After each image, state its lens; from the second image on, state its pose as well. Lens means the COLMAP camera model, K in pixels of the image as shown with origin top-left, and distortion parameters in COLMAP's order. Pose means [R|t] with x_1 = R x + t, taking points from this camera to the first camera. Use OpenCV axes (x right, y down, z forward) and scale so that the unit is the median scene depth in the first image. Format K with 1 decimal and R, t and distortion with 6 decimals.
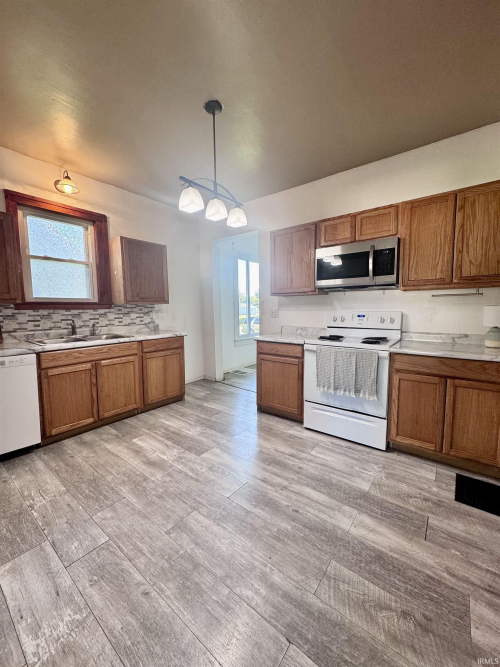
lens RADIAL K [[265.1, 0, 248.4], [0, 265.1, 331.4], [0, 0, 1]] dist [-0.001340, -0.000432]
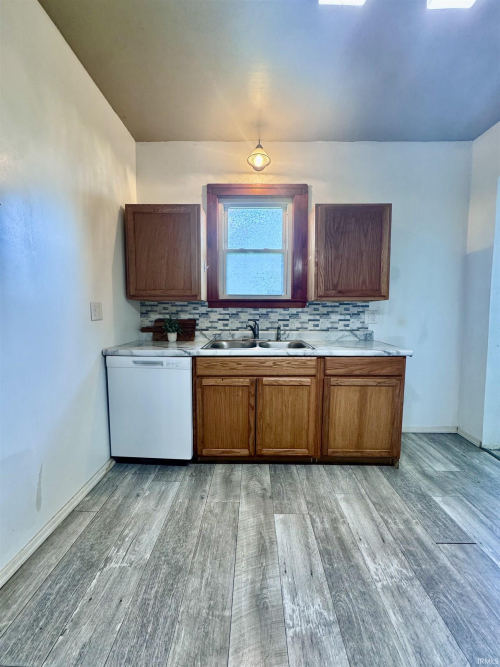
lens RADIAL K [[265.1, 0, 249.5], [0, 265.1, 333.3], [0, 0, 1]] dist [-0.001340, -0.000432]
pose [[0.610822, 0.075583, -0.788152, -0.012701], [-0.078033, 0.996334, 0.035072, -0.034114], [0.787913, 0.040079, 0.614481, 0.536442]]
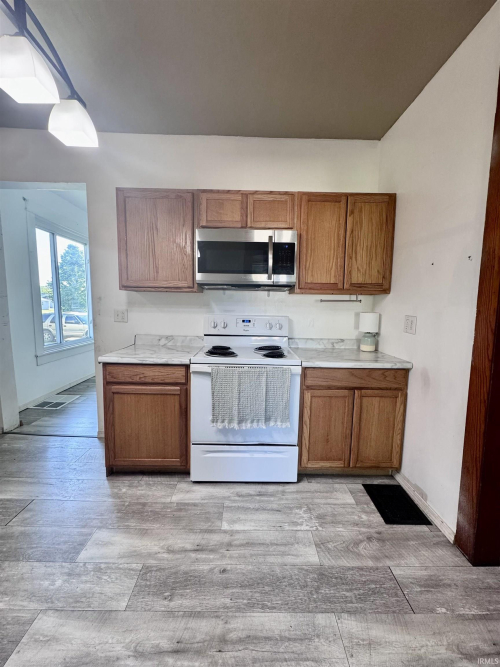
lens RADIAL K [[265.1, 0, 250.0], [0, 265.1, 332.5], [0, 0, 1]] dist [-0.001340, -0.000432]
pose [[0.778237, -0.042964, 0.626500, -0.098595], [0.030733, 0.999067, 0.030337, -0.051997], [-0.627219, -0.004355, 0.778831, 0.381222]]
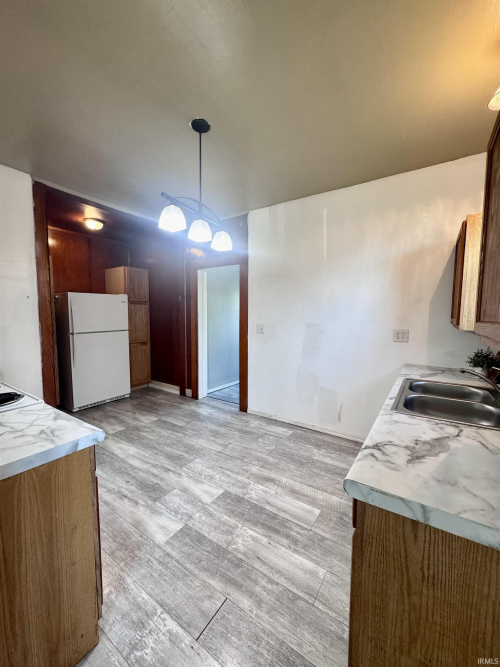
lens RADIAL K [[265.1, 0, 254.2], [0, 265.1, 334.8], [0, 0, 1]] dist [-0.001340, -0.000432]
pose [[-0.996594, 0.007379, -0.082130, -0.186580], [-0.006217, 0.986430, 0.164062, -0.205125], [0.082226, 0.164014, -0.983025, 1.606340]]
